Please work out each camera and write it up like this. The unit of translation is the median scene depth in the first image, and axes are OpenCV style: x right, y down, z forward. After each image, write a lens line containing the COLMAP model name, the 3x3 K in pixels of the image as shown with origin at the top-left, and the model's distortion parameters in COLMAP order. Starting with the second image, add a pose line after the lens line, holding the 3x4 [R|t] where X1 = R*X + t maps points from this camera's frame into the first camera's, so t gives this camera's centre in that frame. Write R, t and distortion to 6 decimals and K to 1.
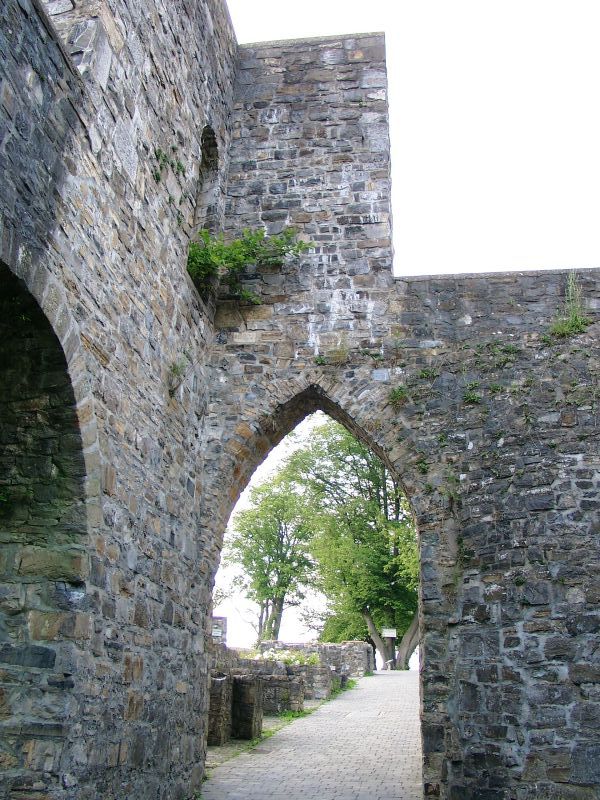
lens RADIAL K [[791.0, 0, 301.2], [0, 791.0, 400.4], [0, 0, 1]] dist [-0.000171, 0.000000]
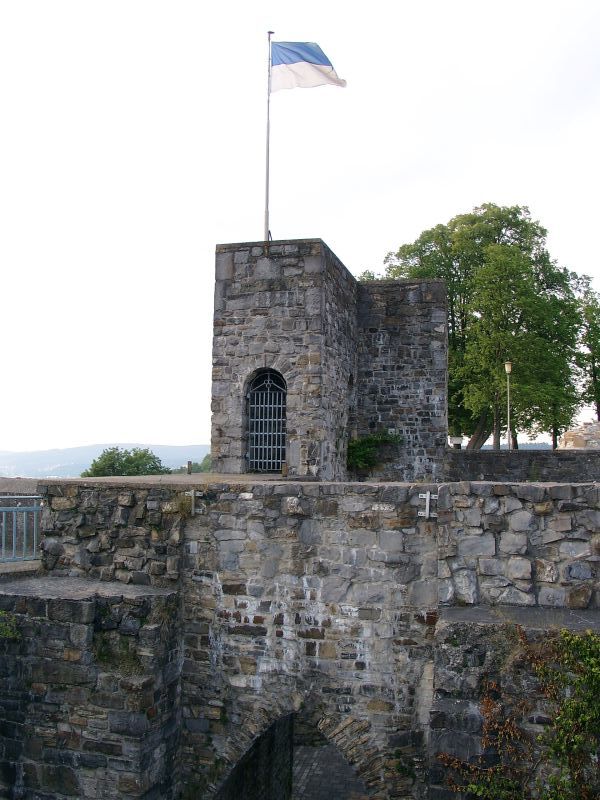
lens RADIAL K [[791.0, 0, 299.1], [0, 791.0, 399.7], [0, 0, 1]] dist [-0.000171, 0.000000]
pose [[0.996429, 0.010985, -0.083712, -0.078523], [-0.012224, 0.999823, -0.014296, -0.225140], [0.083541, 0.015268, 0.996387, -0.919171]]
